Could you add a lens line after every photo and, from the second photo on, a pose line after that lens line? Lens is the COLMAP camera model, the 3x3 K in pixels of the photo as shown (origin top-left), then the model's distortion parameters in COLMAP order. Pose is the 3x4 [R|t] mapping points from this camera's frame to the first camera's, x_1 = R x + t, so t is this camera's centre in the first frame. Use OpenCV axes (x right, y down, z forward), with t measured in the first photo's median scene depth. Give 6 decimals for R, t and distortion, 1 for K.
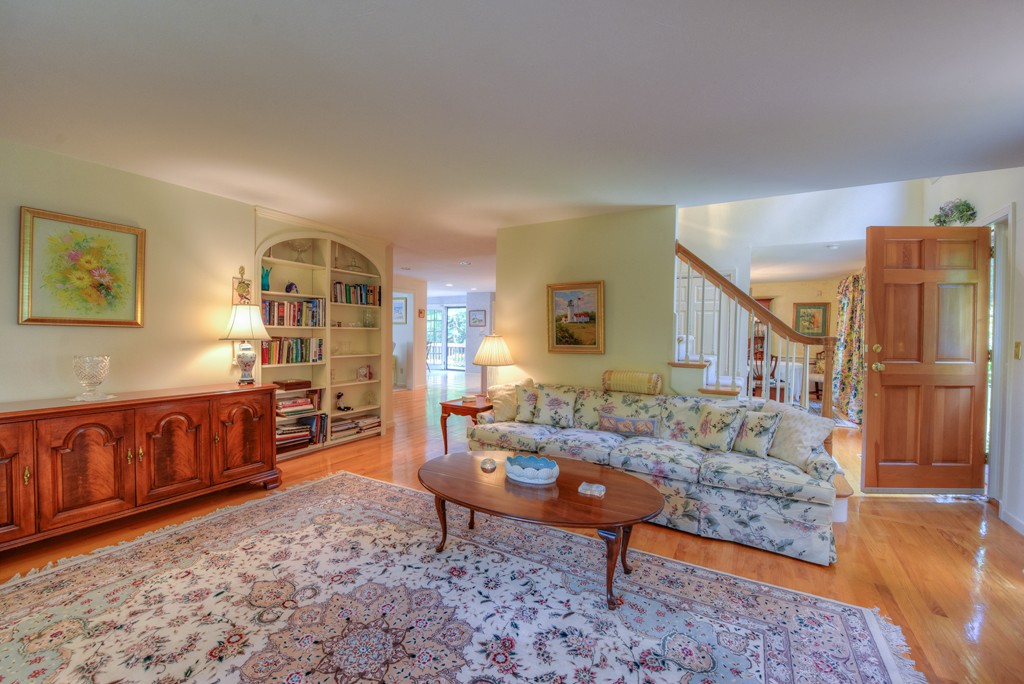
lens RADIAL K [[410.1, 0, 512.2], [0, 410.1, 339.0], [0, 0, 1]] dist [-0.014013, -0.001213]
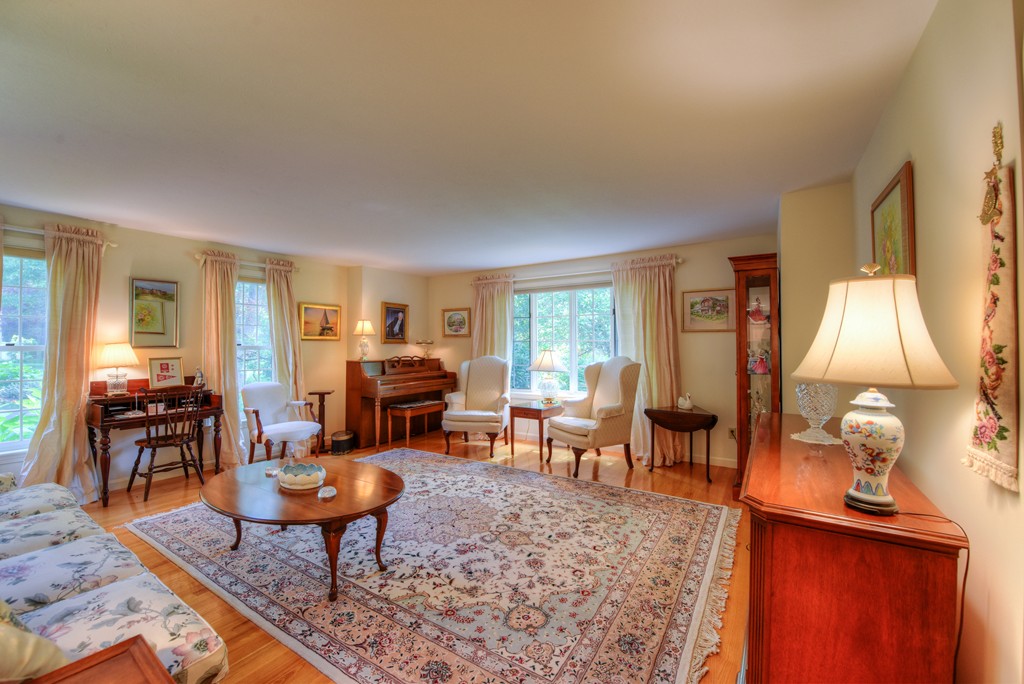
lens RADIAL K [[410.1, 0, 515.0], [0, 410.1, 338.4], [0, 0, 1]] dist [-0.014013, -0.001213]
pose [[-0.999283, -0.005973, 0.037381, -0.576579], [-0.005908, 0.999981, 0.001858, -0.052547], [-0.037391, 0.001636, -0.999299, 2.141837]]
